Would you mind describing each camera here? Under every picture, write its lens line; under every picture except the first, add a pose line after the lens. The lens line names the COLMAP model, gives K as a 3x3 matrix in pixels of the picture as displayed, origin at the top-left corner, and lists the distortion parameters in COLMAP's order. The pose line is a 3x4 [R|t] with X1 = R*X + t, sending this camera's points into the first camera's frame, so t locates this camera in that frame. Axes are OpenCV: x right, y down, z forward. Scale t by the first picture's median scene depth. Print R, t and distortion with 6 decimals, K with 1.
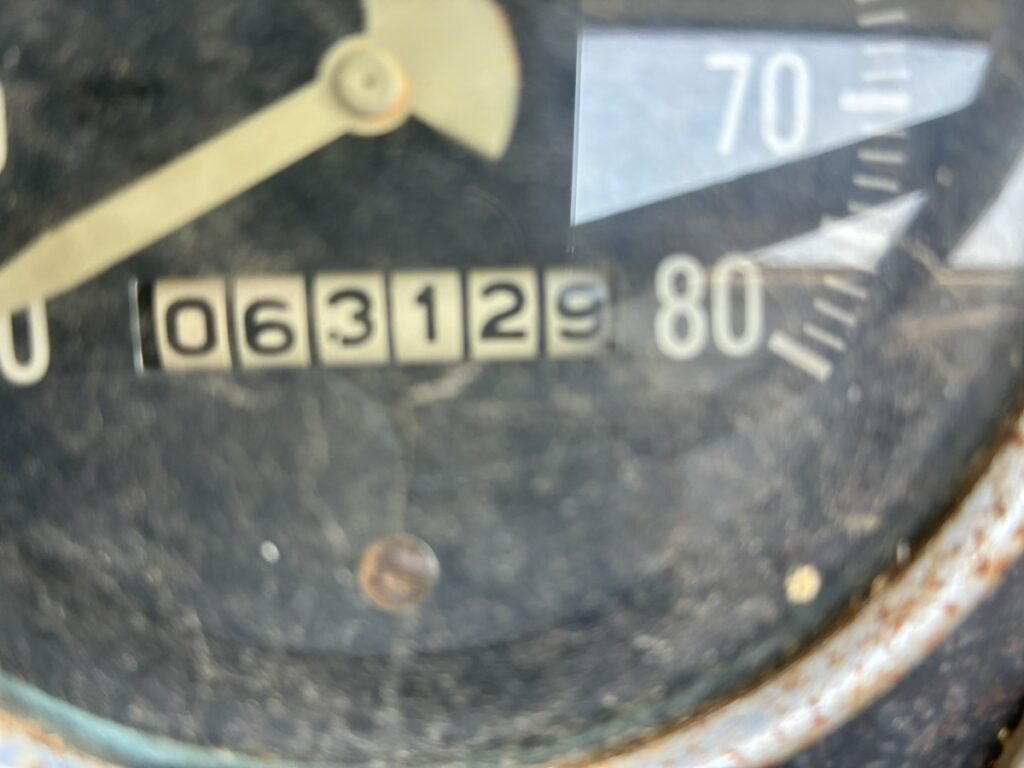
lens RADIAL K [[783.6, 0, 512.7], [0, 783.6, 391.8], [0, 0, 1]] dist [0.012995, -0.015081]
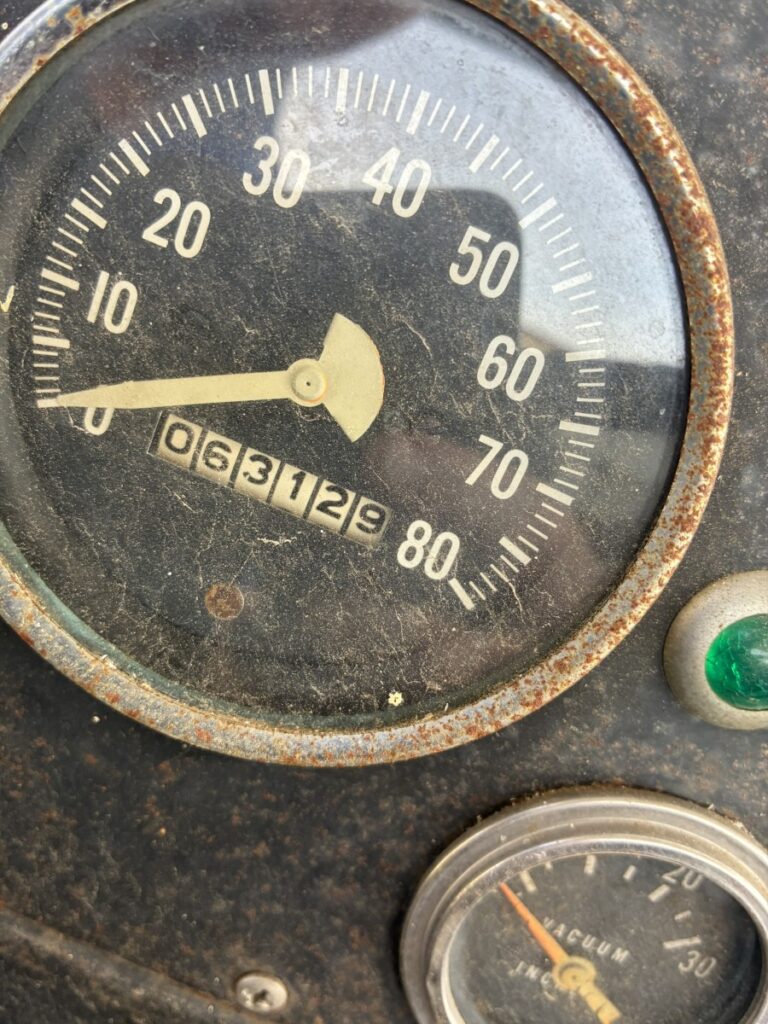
lens RADIAL K [[783.6, 0, 387.0], [0, 783.6, 506.2], [0, 0, 1]] dist [0.012995, -0.015081]
pose [[0.899773, 0.436204, -0.011638, 0.132104], [-0.431942, 0.894134, 0.118114, -0.376549], [0.061928, -0.101249, 0.992932, -0.858669]]
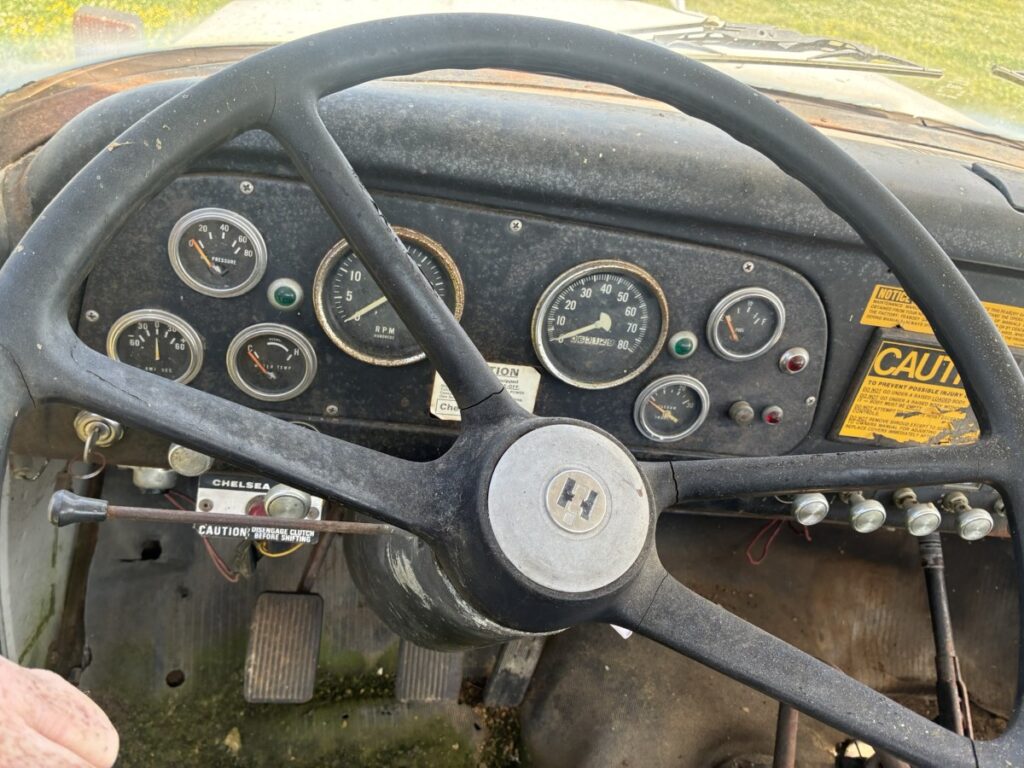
lens RADIAL K [[783.6, 0, 512.6], [0, 783.6, 386.2], [0, 0, 1]] dist [0.012995, -0.015081]
pose [[0.978527, 0.139410, 0.151819, -2.620845], [-0.177728, 0.943719, 0.278938, -2.175959], [-0.104388, -0.299932, 0.948232, -8.662662]]
